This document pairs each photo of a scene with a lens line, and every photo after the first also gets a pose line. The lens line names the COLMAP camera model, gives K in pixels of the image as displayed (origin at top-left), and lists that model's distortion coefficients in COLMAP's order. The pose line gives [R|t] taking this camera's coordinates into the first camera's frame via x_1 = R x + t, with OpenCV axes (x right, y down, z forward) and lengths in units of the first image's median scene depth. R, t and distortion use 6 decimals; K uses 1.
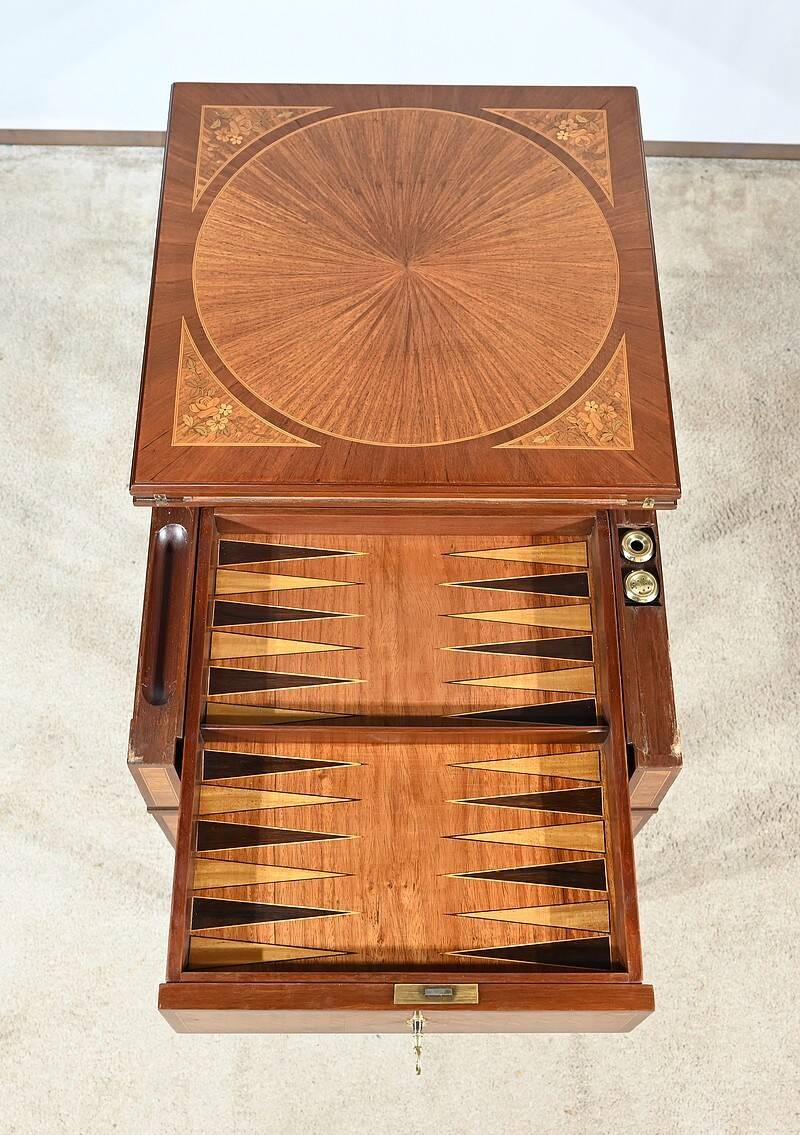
lens RADIAL K [[1374.6, 0, 413.5], [0, 1374.6, 548.0], [0, 0, 1]] dist [0.001107, 0.000000]
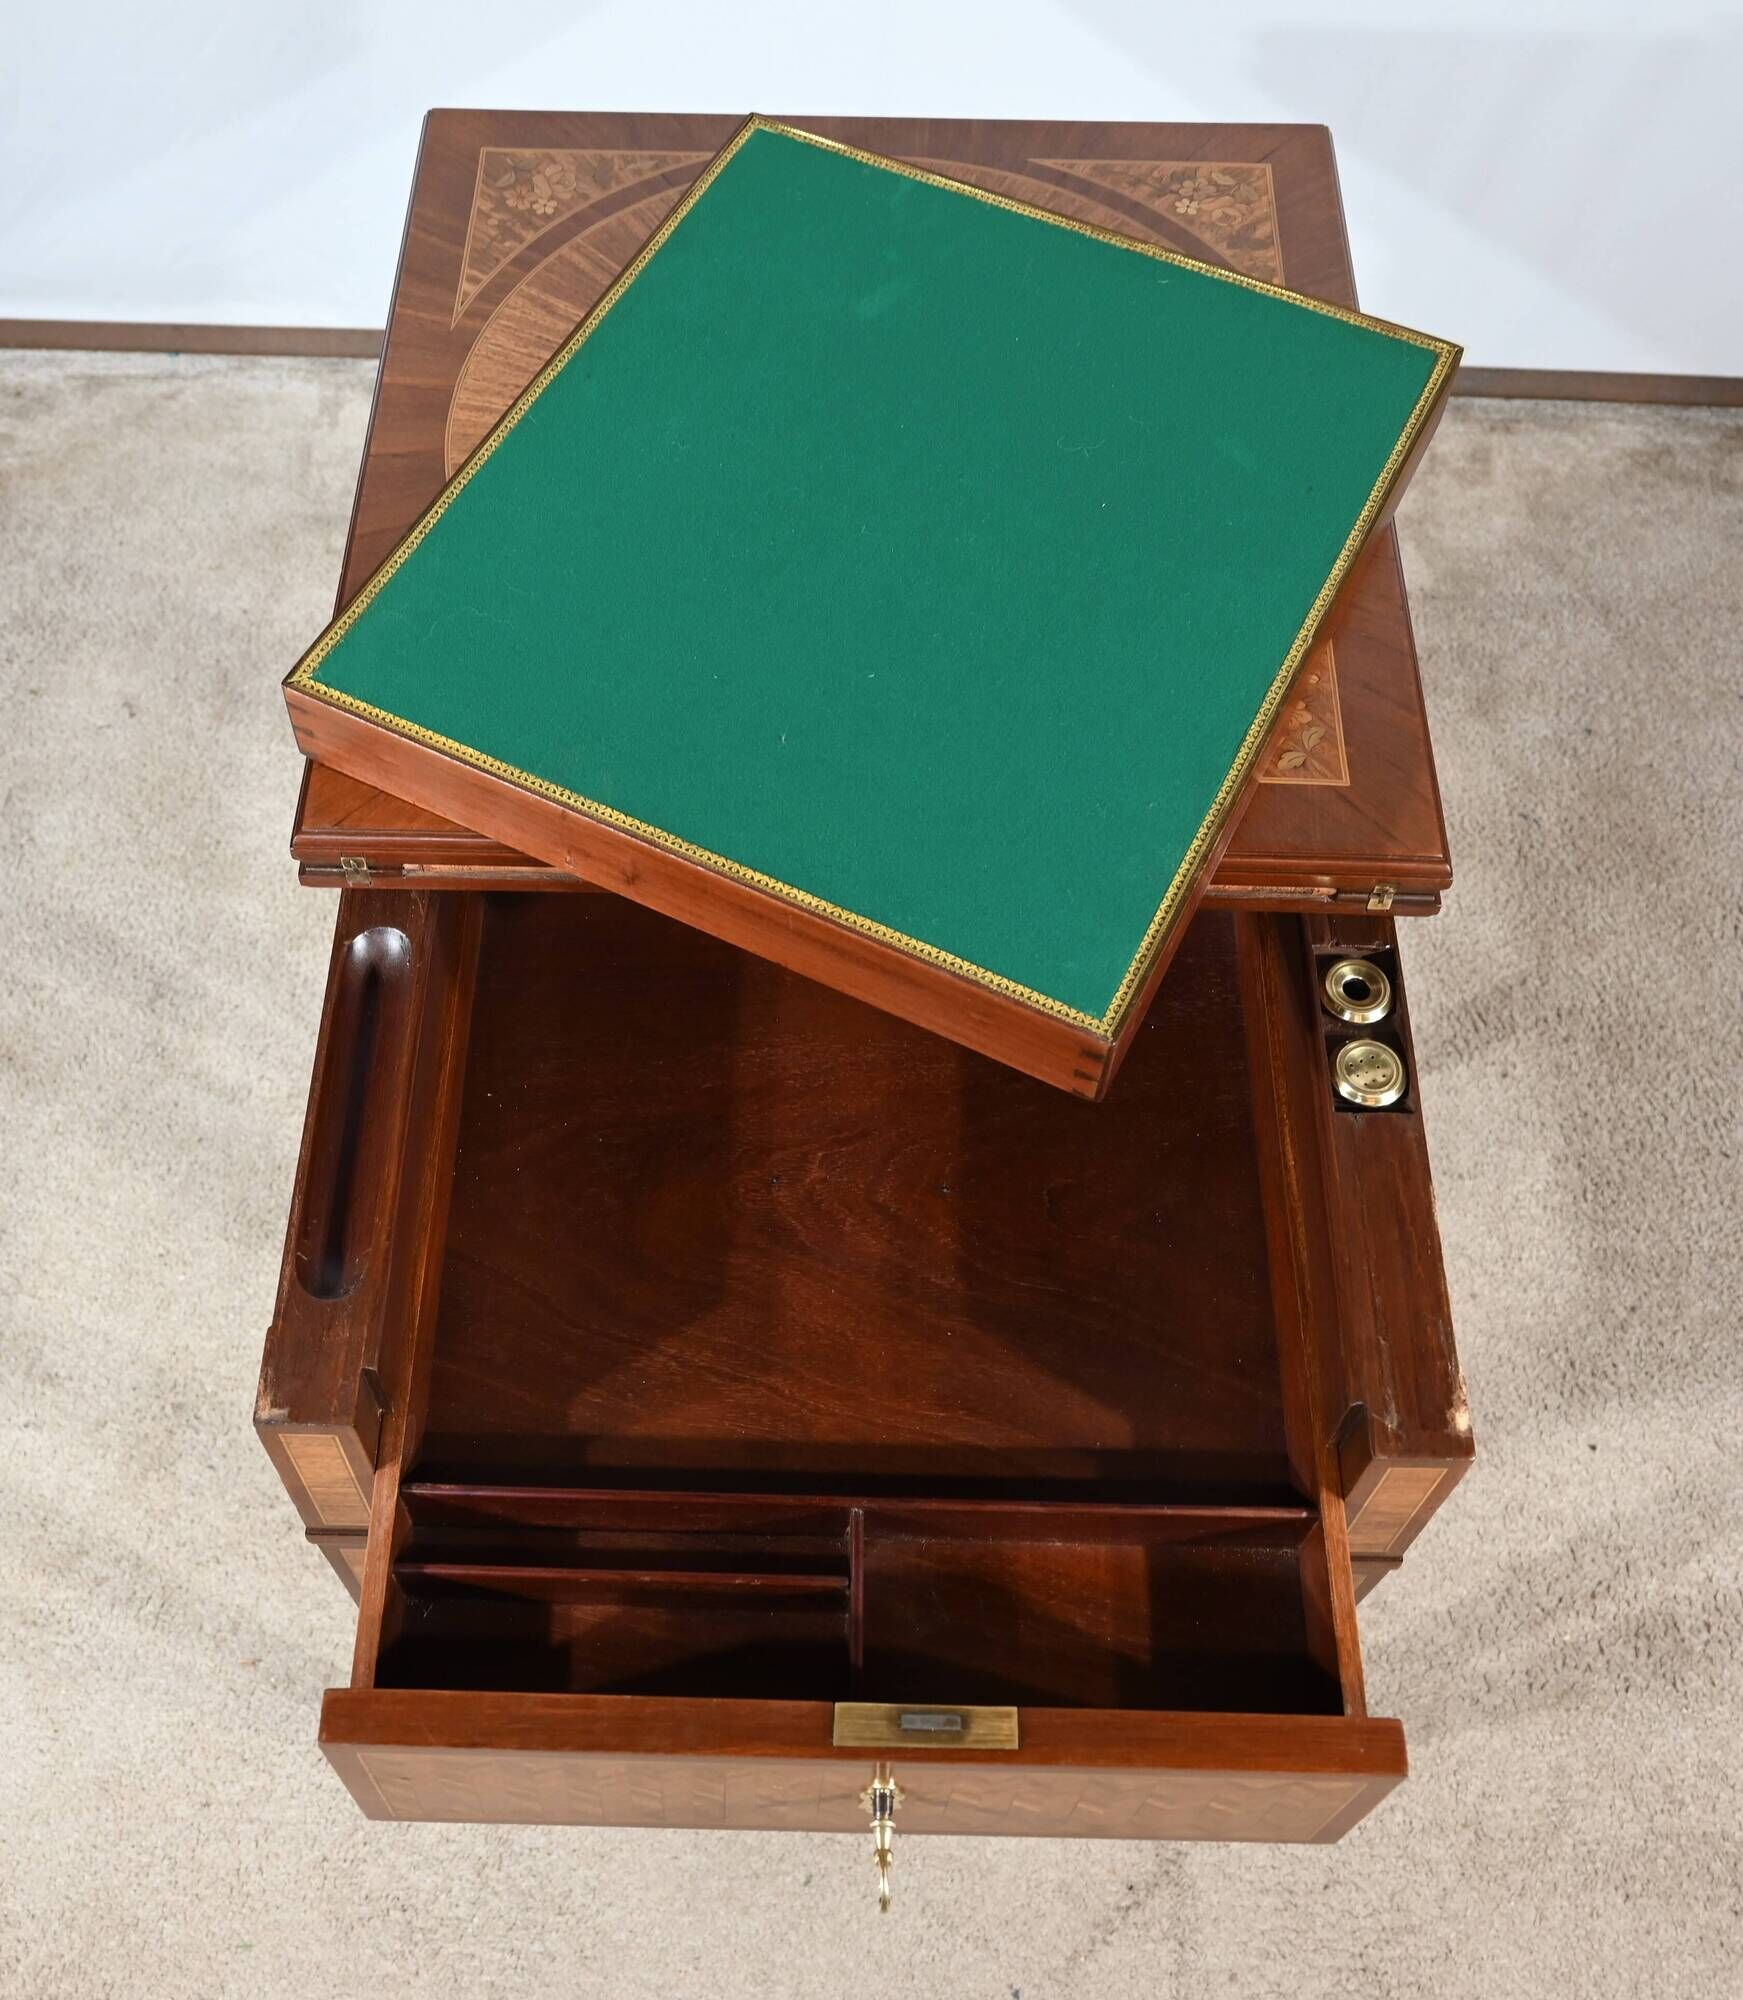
lens RADIAL K [[2210.5, 0, 790.3], [0, 2210.5, 962.5], [0, 0, 1]] dist [0.002166, 0.000000]
pose [[0.999055, 0.018421, -0.039370, -0.001657], [-0.022142, 0.995108, -0.096280, 0.061357], [0.037403, 0.097060, 0.994575, 0.219255]]
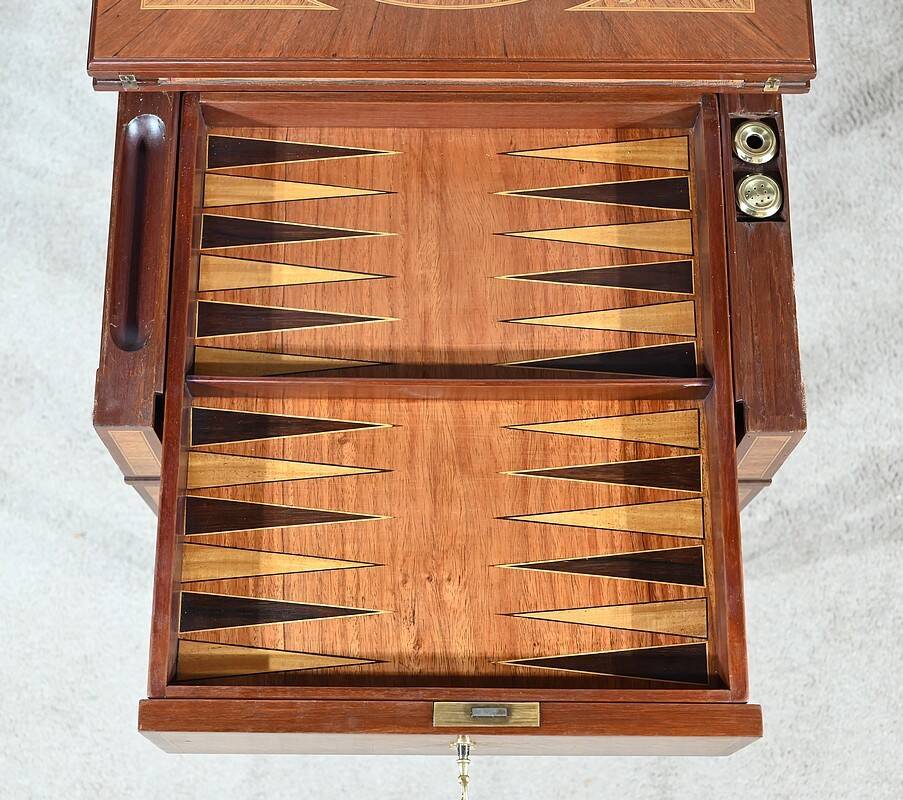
lens RADIAL K [[1617.3, 0, 425.3], [0, 1617.3, 399.9], [0, 0, 1]] dist [-0.002595, 0.000000]
pose [[0.999603, 0.002430, -0.028068, 0.005522], [0.002018, 0.987538, 0.157369, -0.001701], [0.028100, -0.157363, 0.987141, 0.082886]]
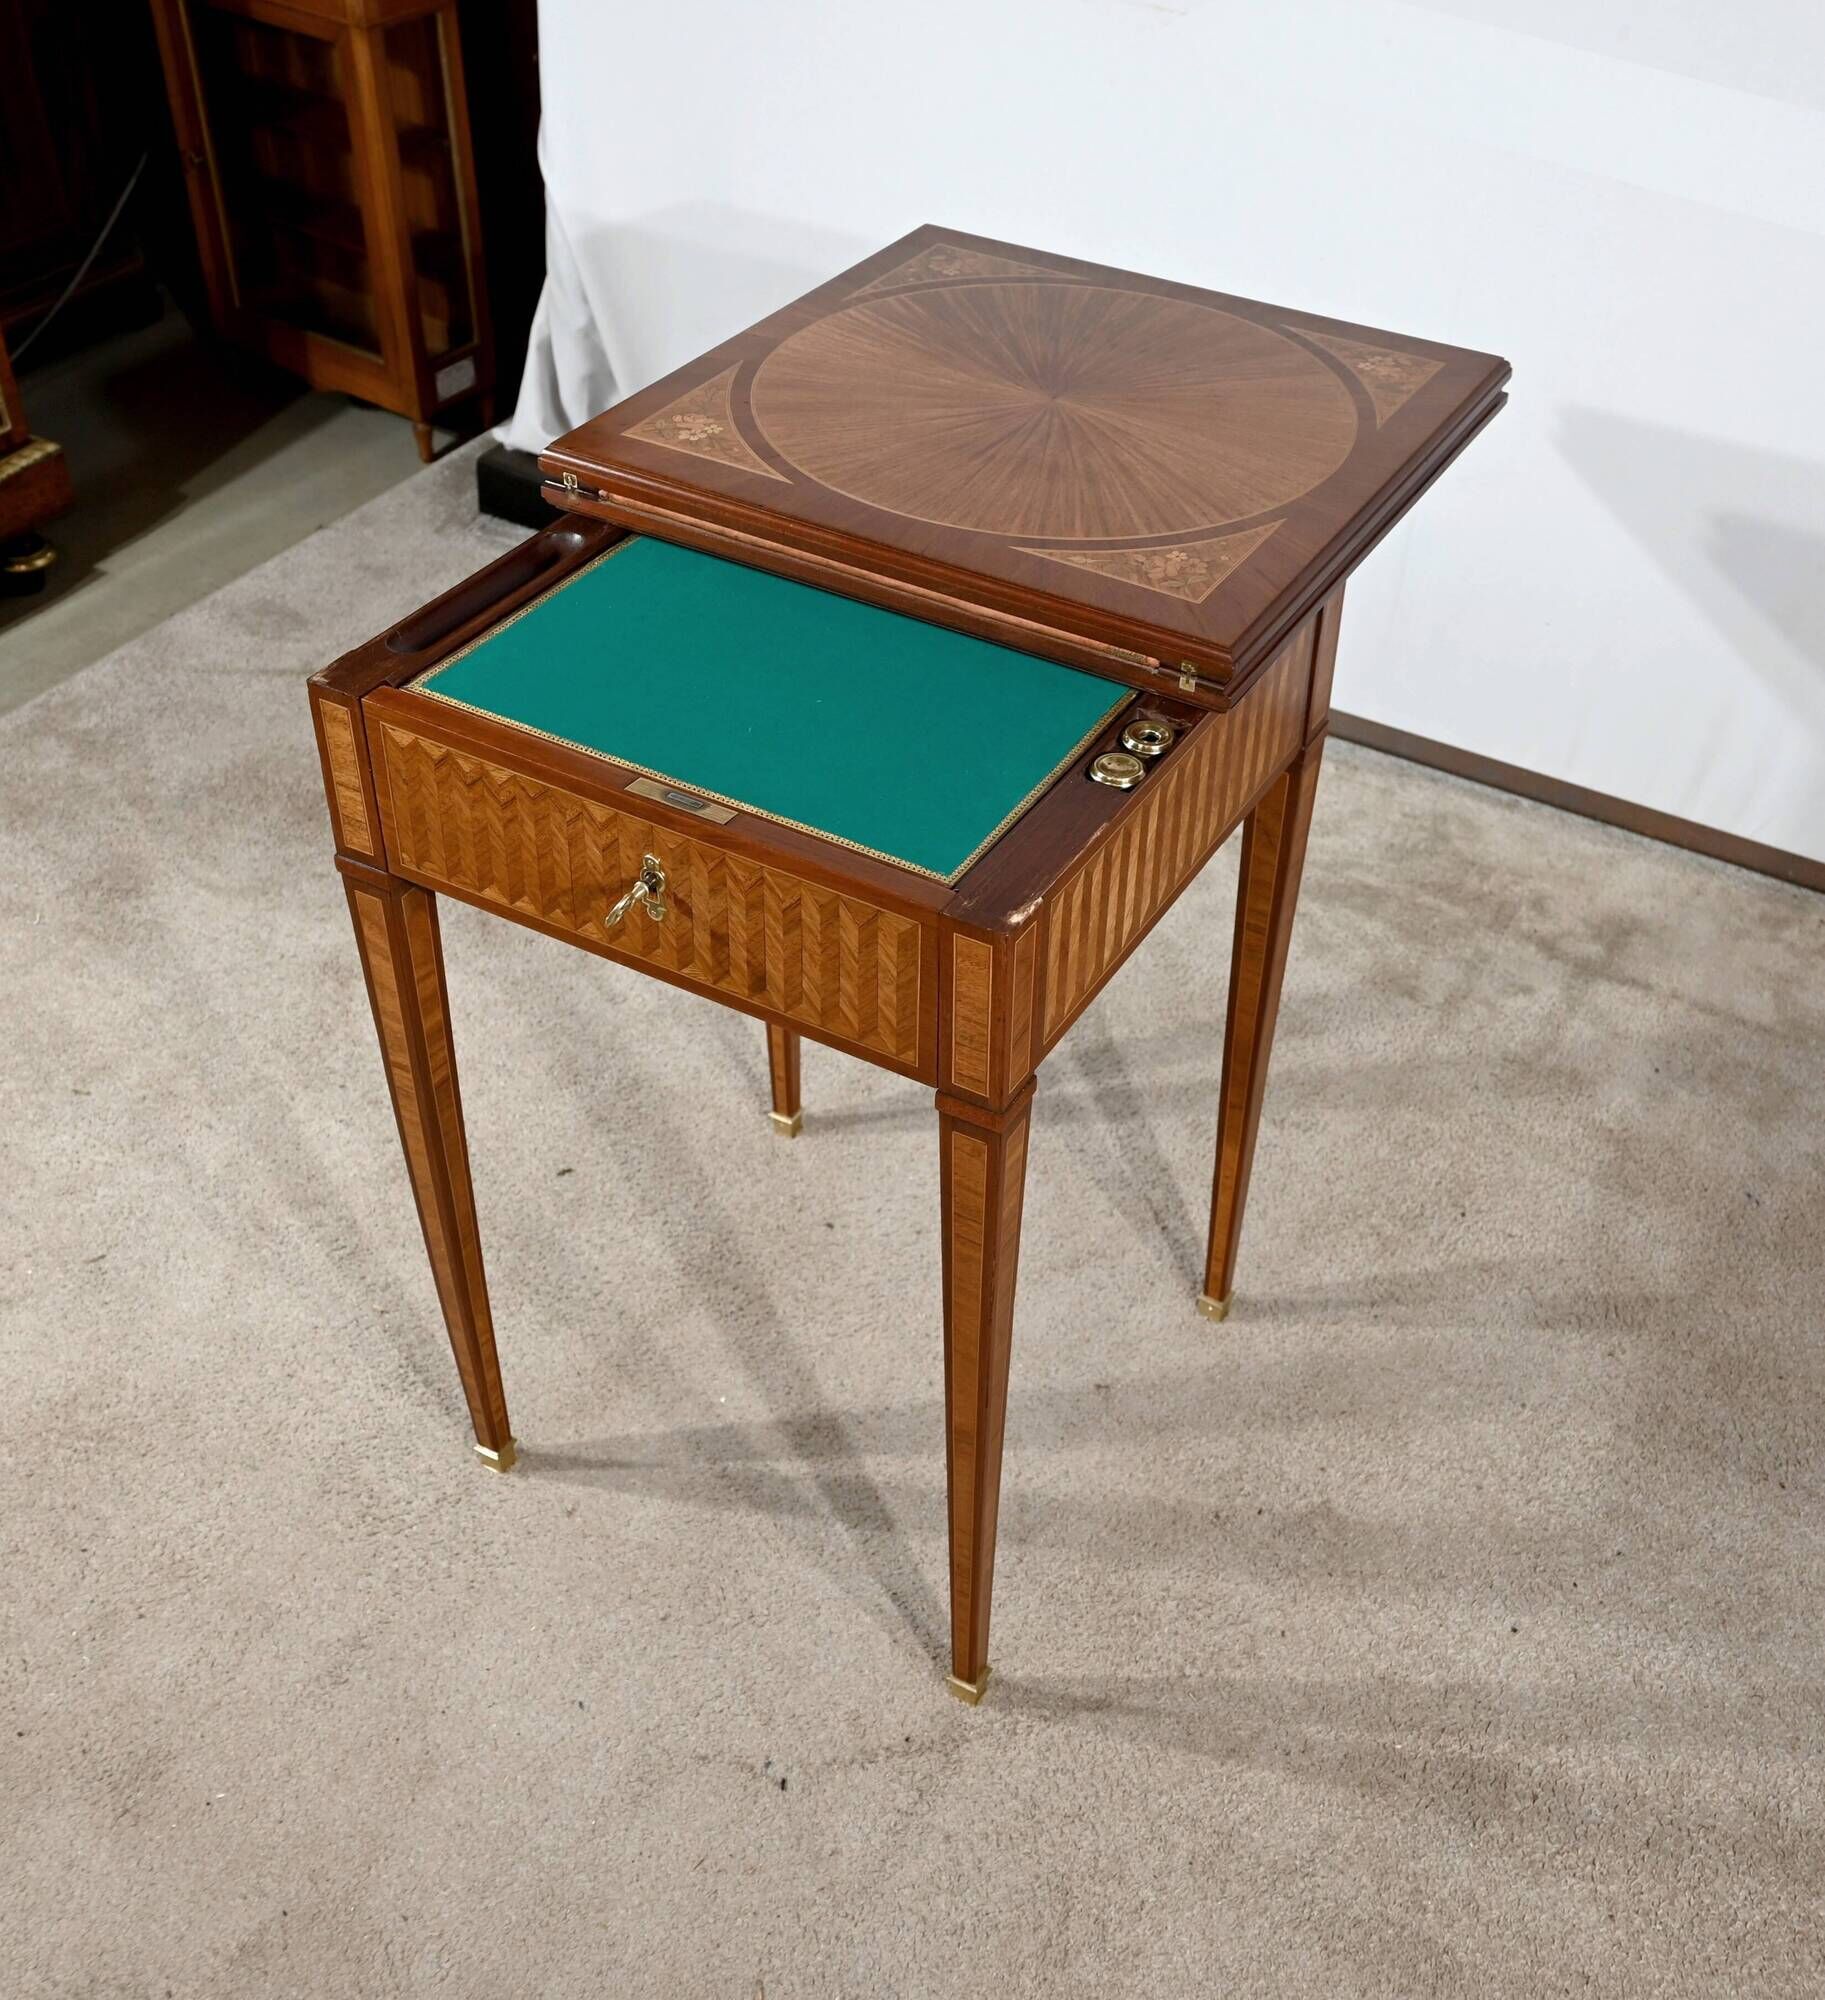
lens RADIAL K [[2243.6, 0, 1015.6], [0, 2243.6, 1033.9], [0, 0, 1]] dist [-0.000771, 0.000000]
pose [[0.871713, 0.310398, -0.379168, 0.503765], [-0.440055, 0.836280, -0.327089, 0.442320], [0.215563, 0.451983, 0.865589, 0.144209]]
